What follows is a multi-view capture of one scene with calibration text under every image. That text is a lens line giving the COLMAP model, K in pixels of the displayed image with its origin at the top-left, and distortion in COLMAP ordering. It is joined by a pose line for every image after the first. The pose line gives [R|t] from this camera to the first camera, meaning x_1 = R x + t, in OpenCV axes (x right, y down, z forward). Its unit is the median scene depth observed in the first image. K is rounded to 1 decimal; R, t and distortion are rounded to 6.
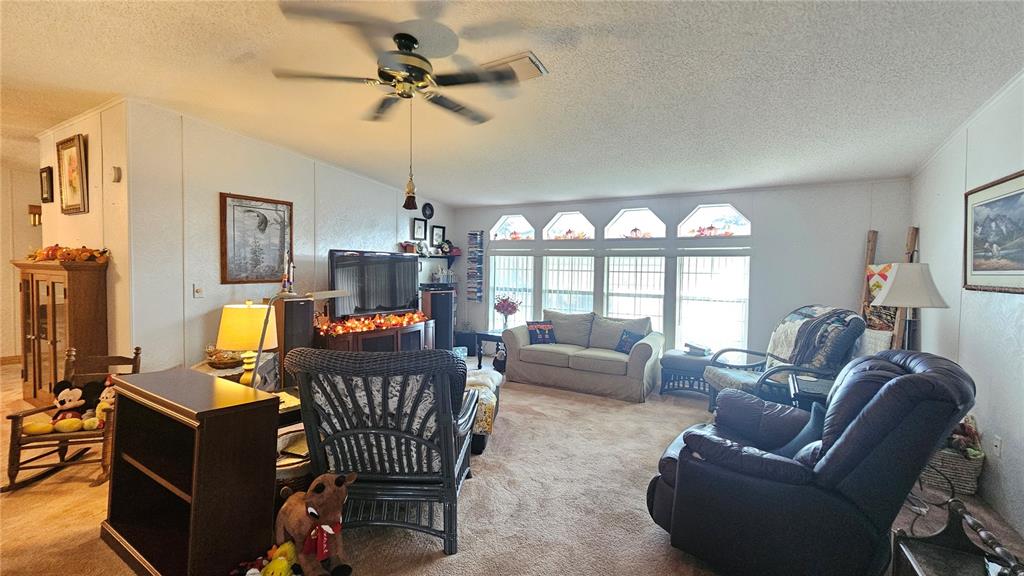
lens RADIAL K [[416.2, 0, 513.9], [0, 416.2, 283.0], [0, 0, 1]] dist [-0.000243, 0.000243]
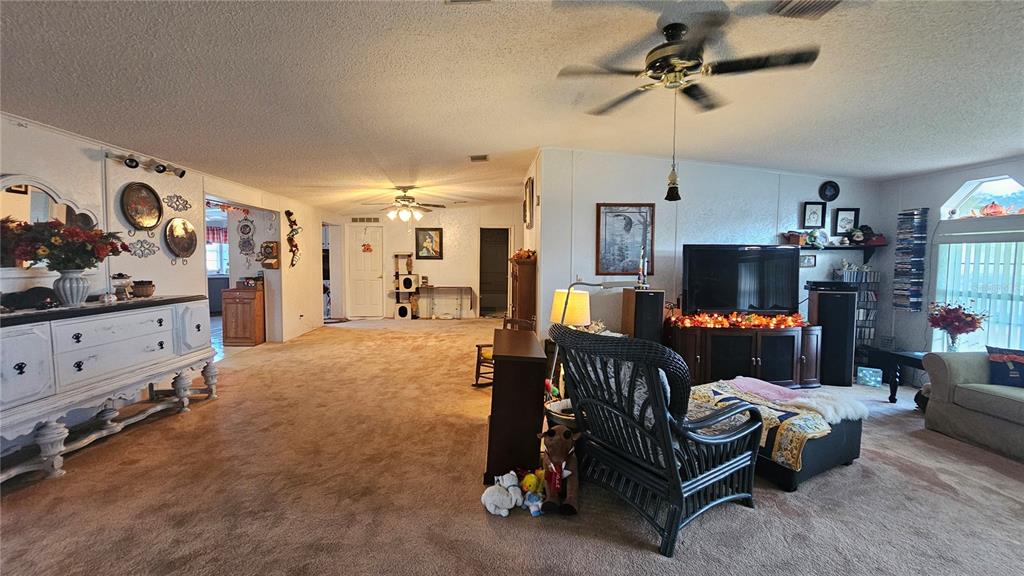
lens RADIAL K [[416.2, 0, 510.4], [0, 416.2, 284.0], [0, 0, 1]] dist [-0.000243, 0.000243]
pose [[0.549982, 0.036497, -0.834378, 0.150000], [-0.027735, 0.999292, 0.025429, 0.002479], [0.834716, 0.009155, 0.550605, 0.055922]]
